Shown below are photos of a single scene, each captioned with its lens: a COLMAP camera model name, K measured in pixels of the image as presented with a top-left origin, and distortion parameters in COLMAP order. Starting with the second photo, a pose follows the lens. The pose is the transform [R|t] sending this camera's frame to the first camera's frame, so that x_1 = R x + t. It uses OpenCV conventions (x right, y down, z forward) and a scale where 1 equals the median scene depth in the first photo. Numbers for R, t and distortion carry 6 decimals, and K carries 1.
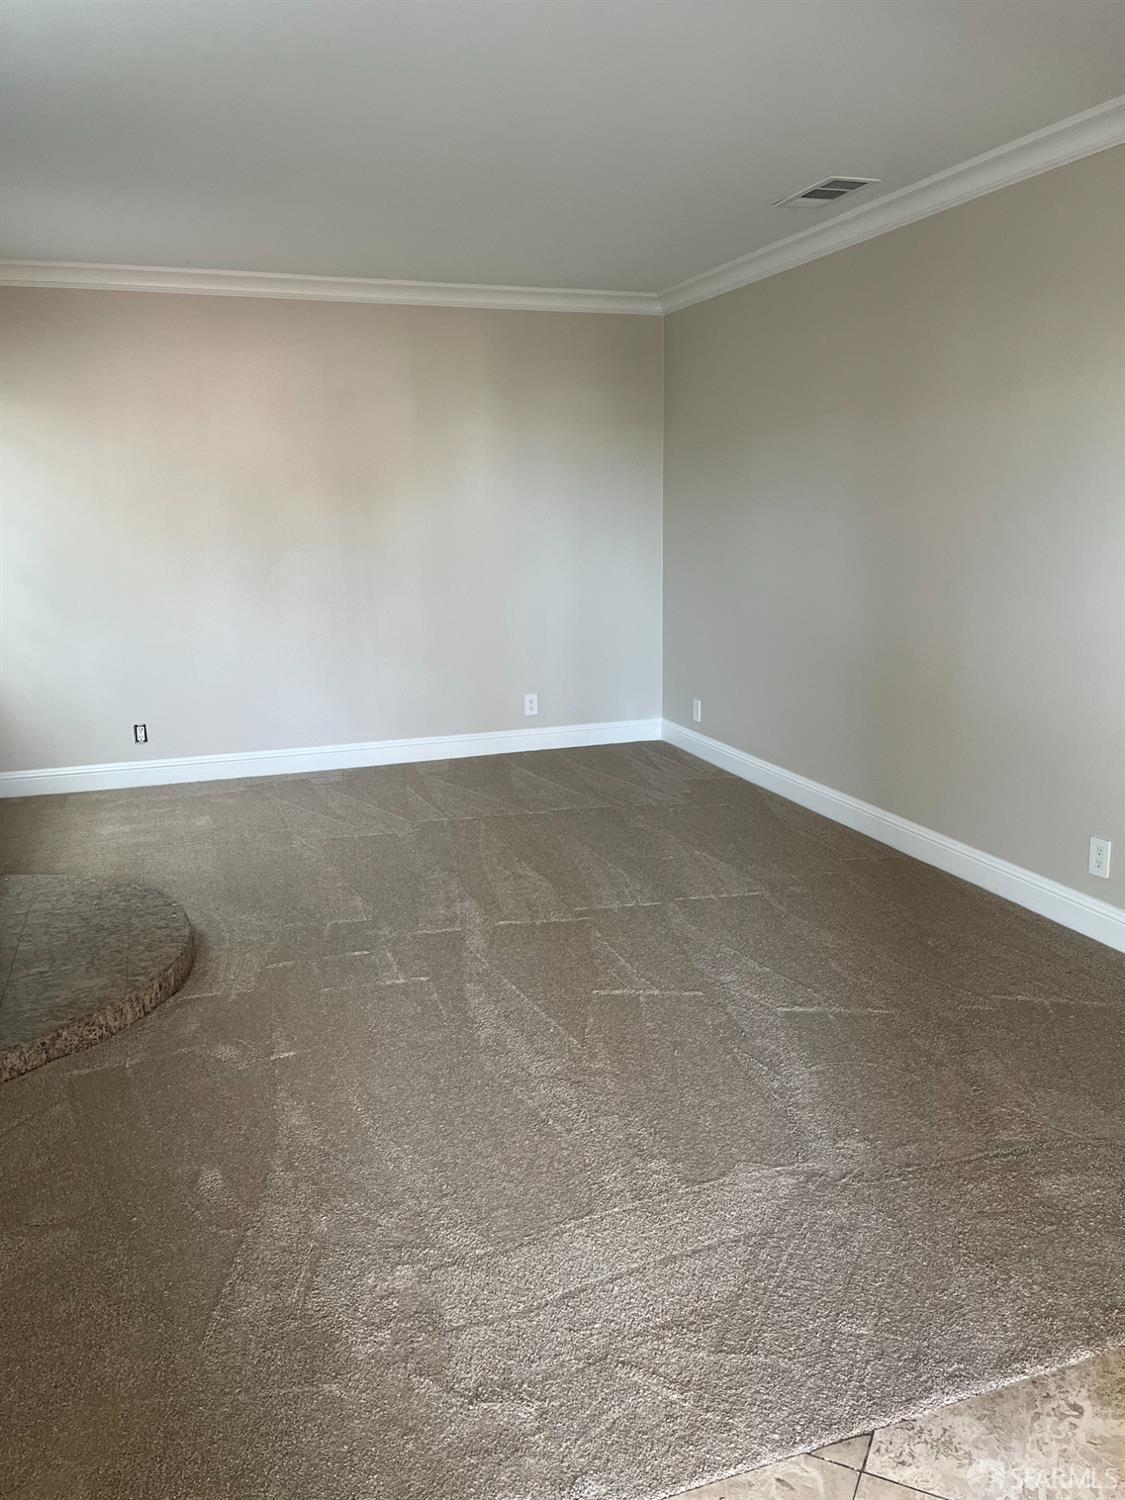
lens RADIAL K [[1133.1, 0, 563.5], [0, 1133.1, 751.9], [0, 0, 1]] dist [0.060510, -0.090082]
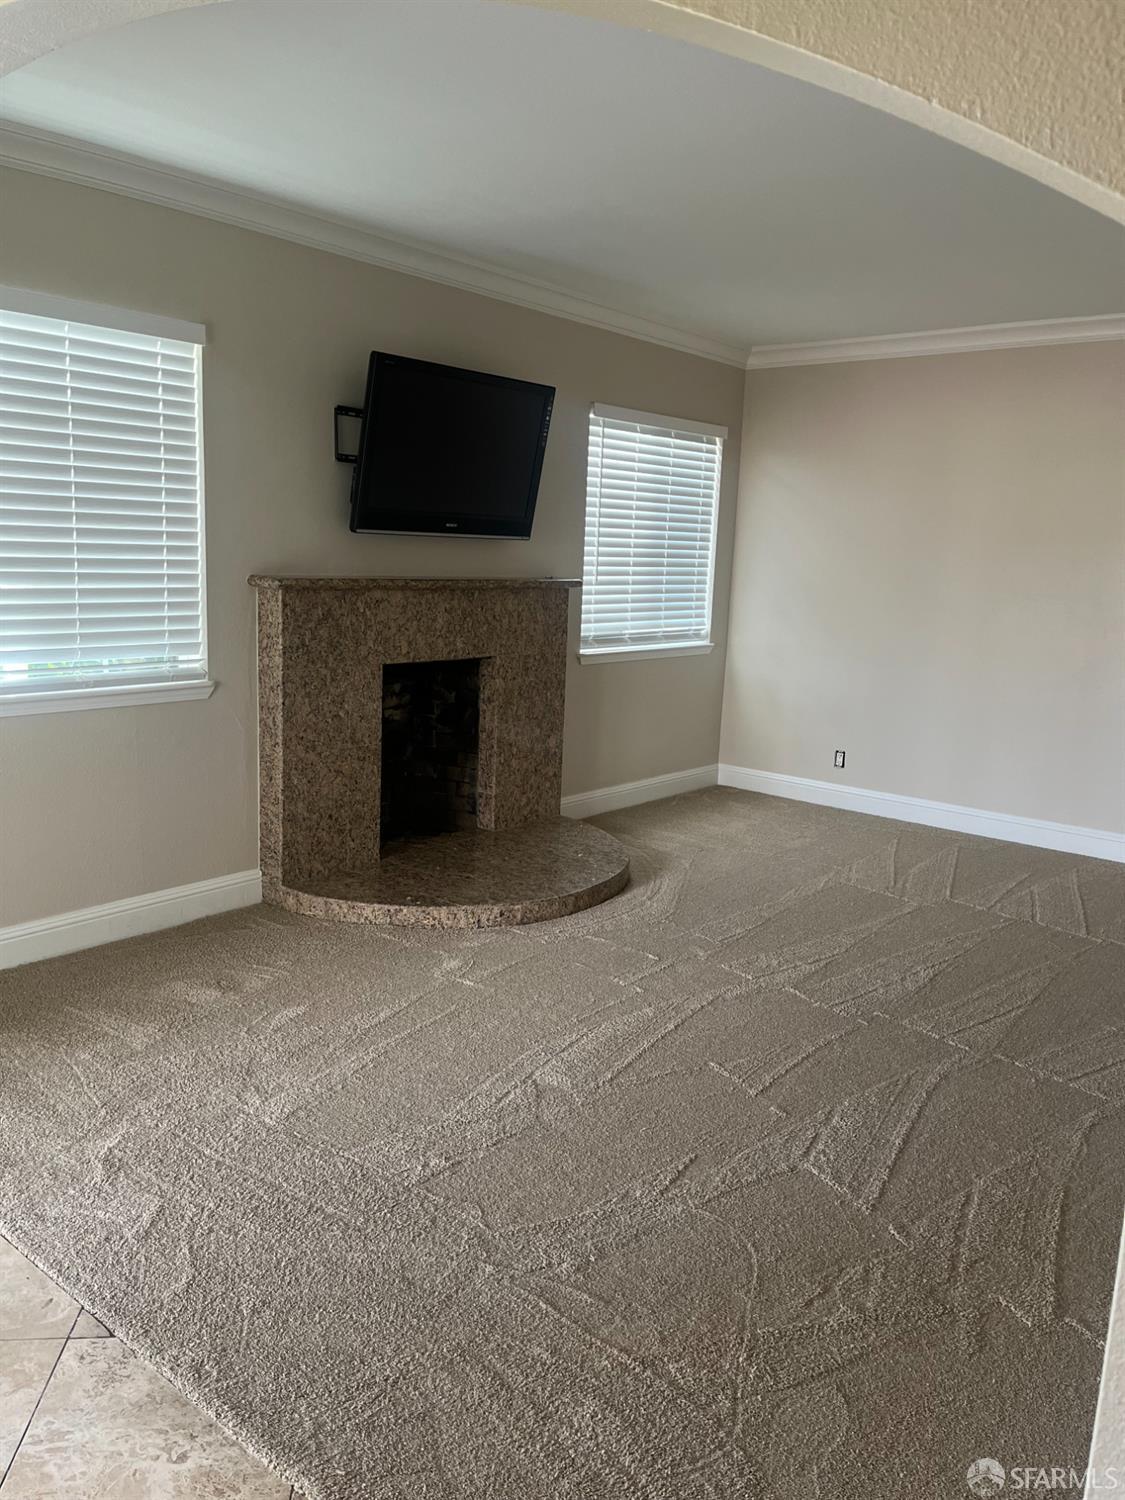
lens RADIAL K [[1133.1, 0, 565.5], [0, 1133.1, 748.4], [0, 0, 1]] dist [0.060510, -0.090082]
pose [[0.515003, 0.189882, -0.835893, 0.663365], [-0.232431, 0.969557, 0.077042, -0.081384], [0.825075, 0.154611, 0.543459, 0.326611]]
